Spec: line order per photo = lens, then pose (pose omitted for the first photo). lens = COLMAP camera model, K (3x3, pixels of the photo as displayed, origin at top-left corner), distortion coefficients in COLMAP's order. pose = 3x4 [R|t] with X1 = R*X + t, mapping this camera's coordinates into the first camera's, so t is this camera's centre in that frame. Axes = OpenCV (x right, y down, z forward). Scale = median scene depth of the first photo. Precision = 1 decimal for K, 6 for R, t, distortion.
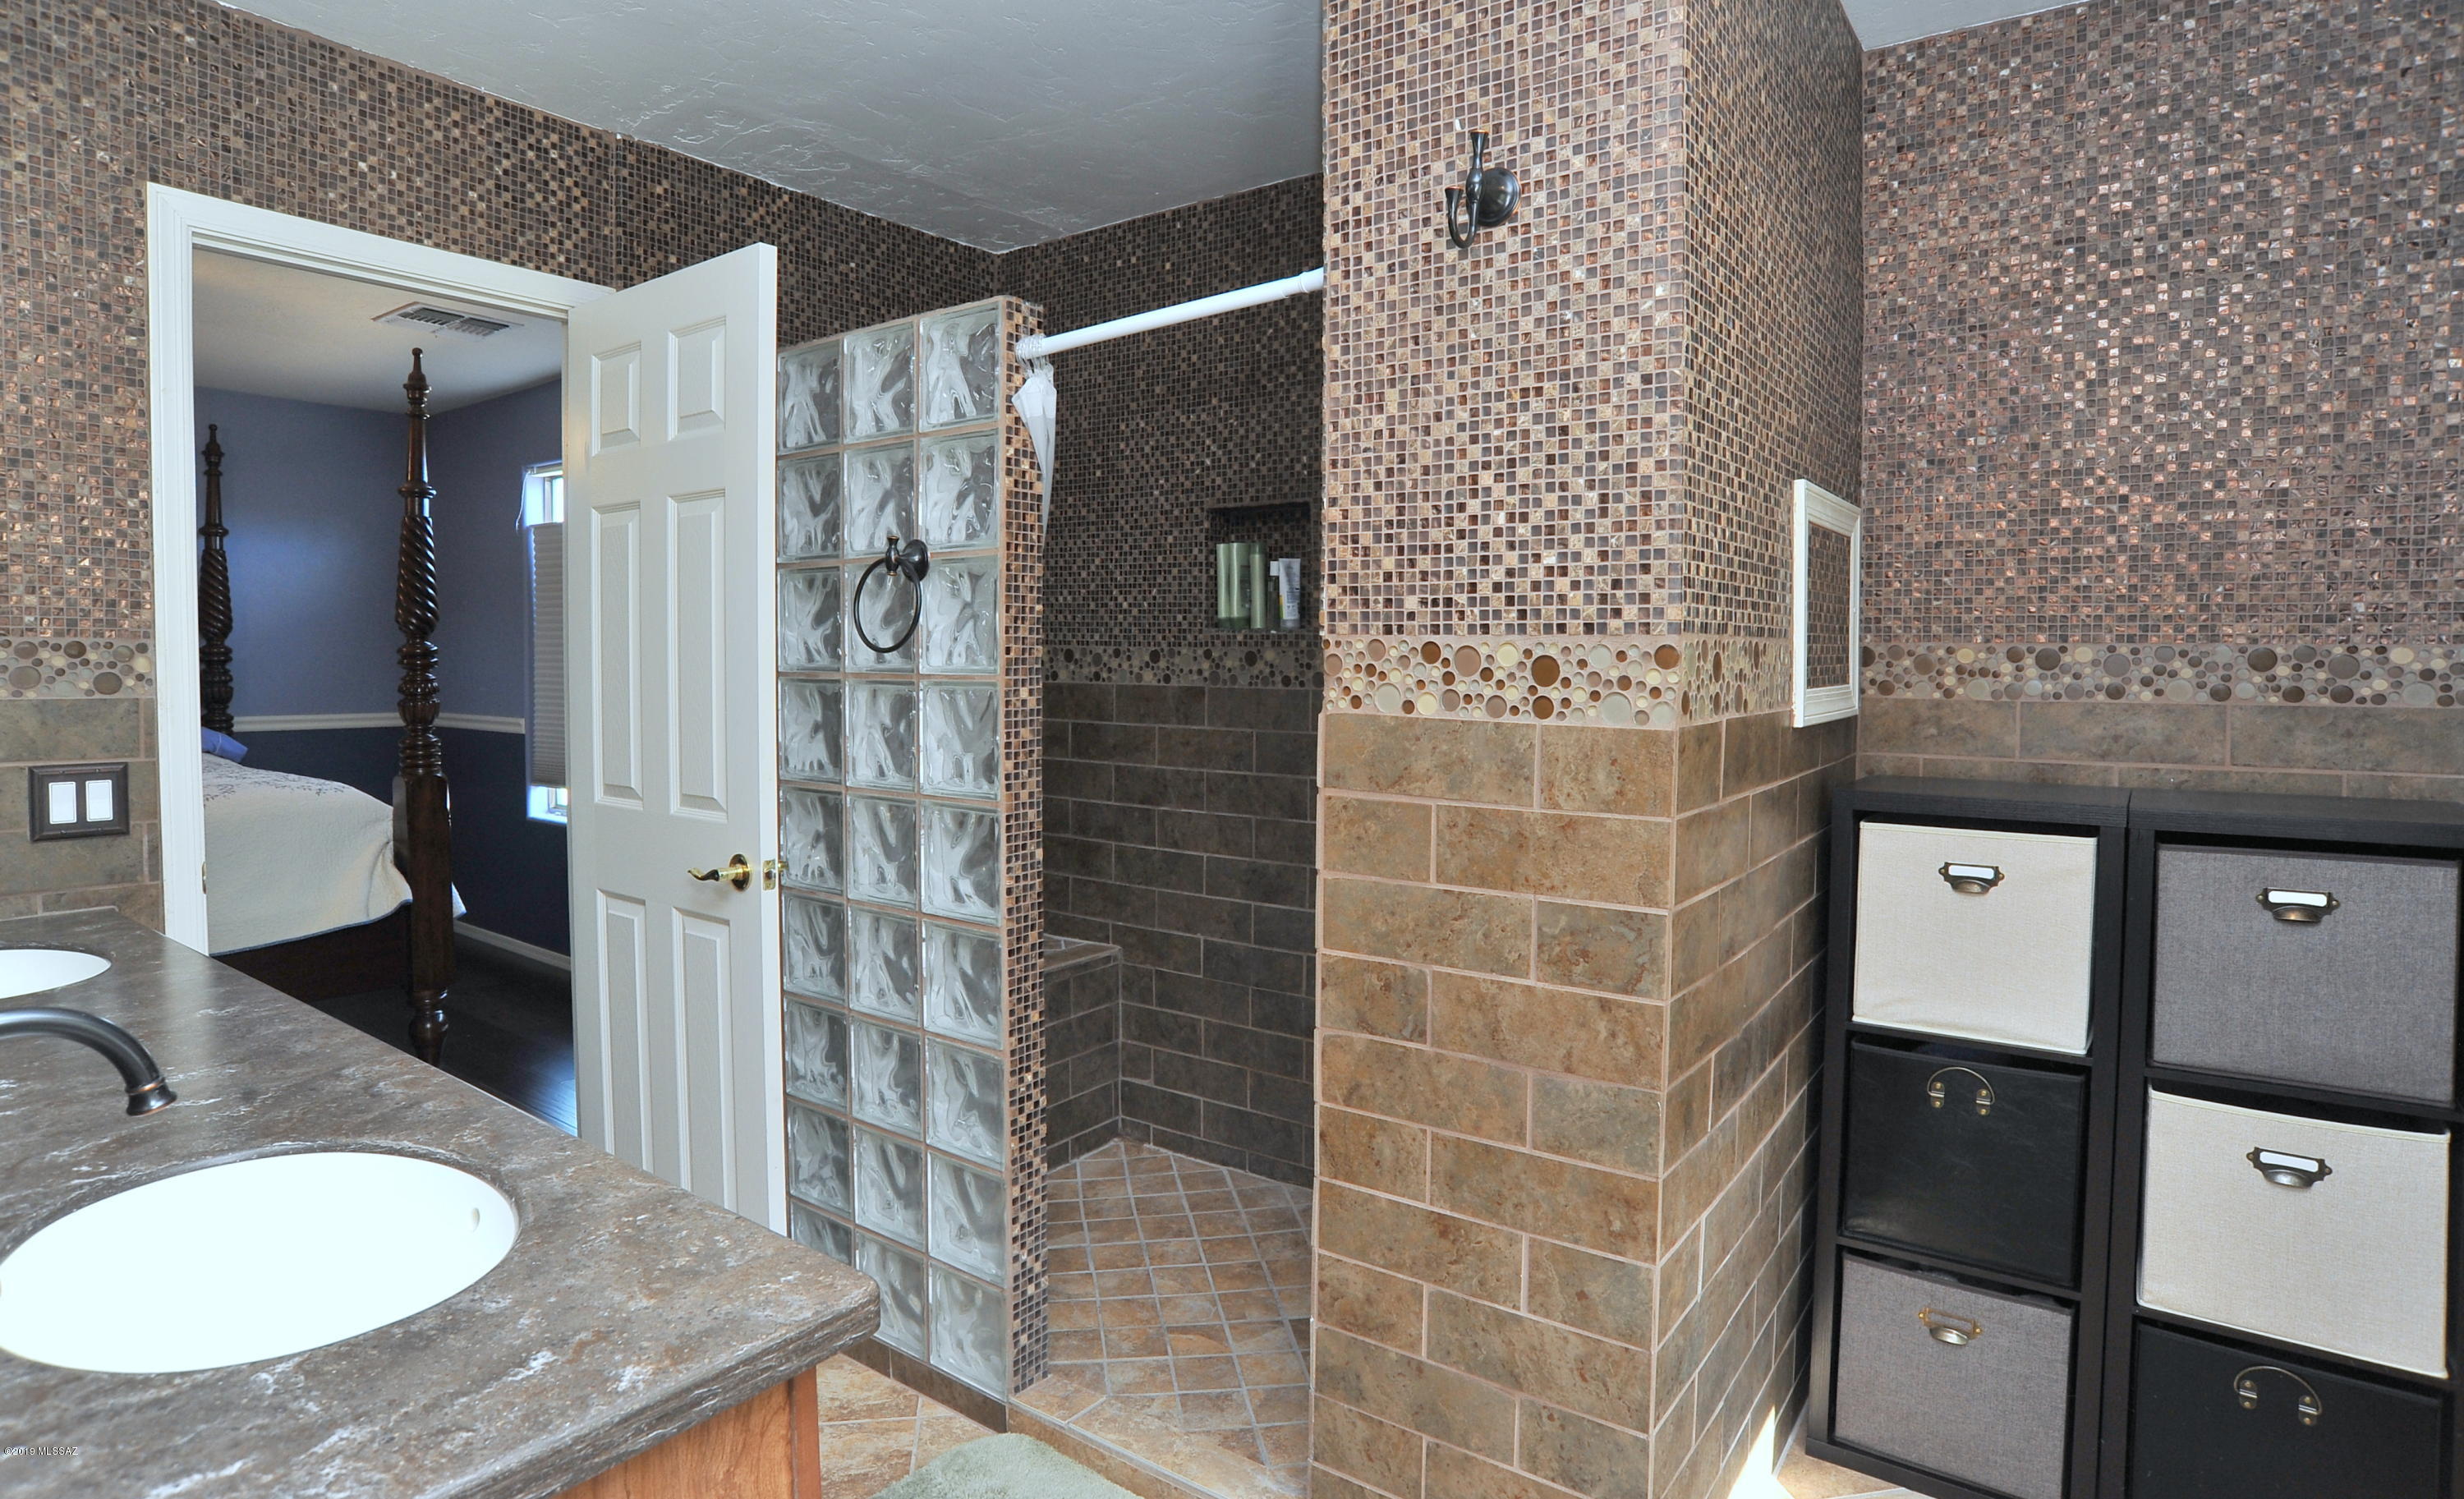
lens RADIAL K [[1268.5, 0, 1229.7], [0, 1268.5, 728.7], [0, 0, 1]] dist [-0.020637, 0.001706]
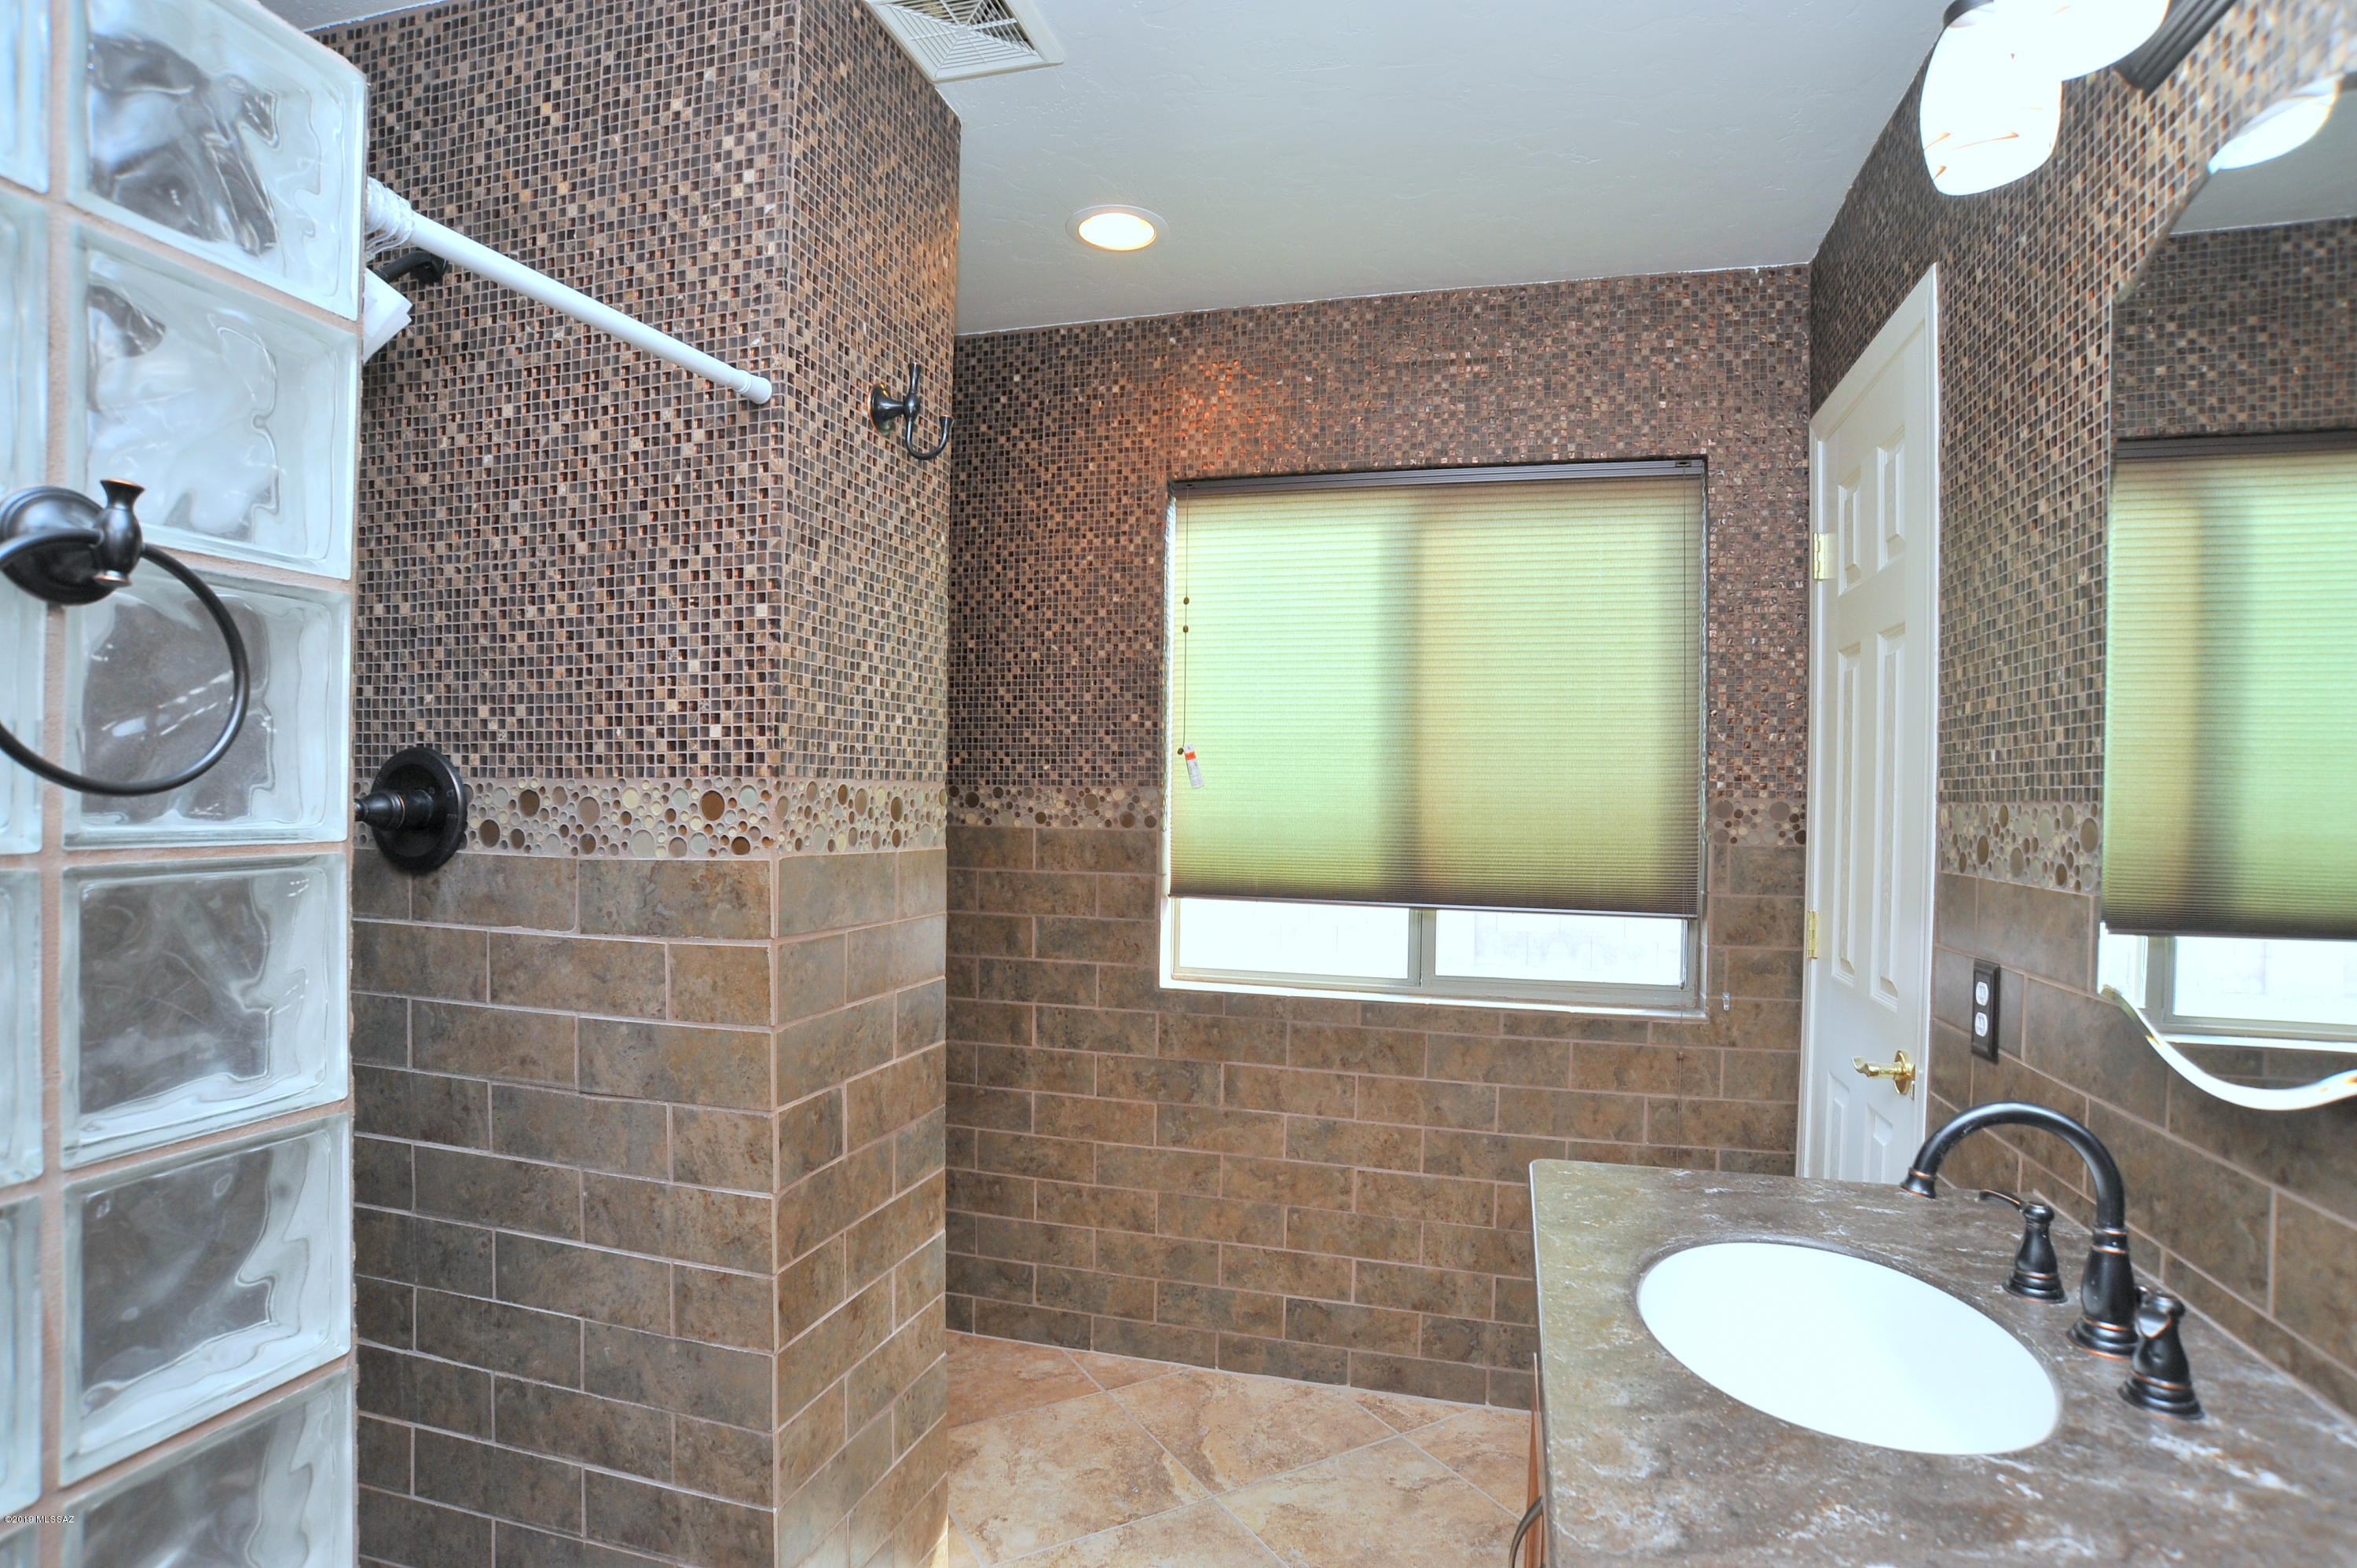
lens RADIAL K [[1166.2, 0, 1174.4], [0, 1166.2, 799.7], [0, 0, 1]] dist [-0.005128, 0.000047]
pose [[-0.350667, -0.021902, 0.936244, -0.895838], [0.029497, 0.998972, 0.034417, -0.083640], [-0.936036, 0.039685, -0.349660, 1.107746]]
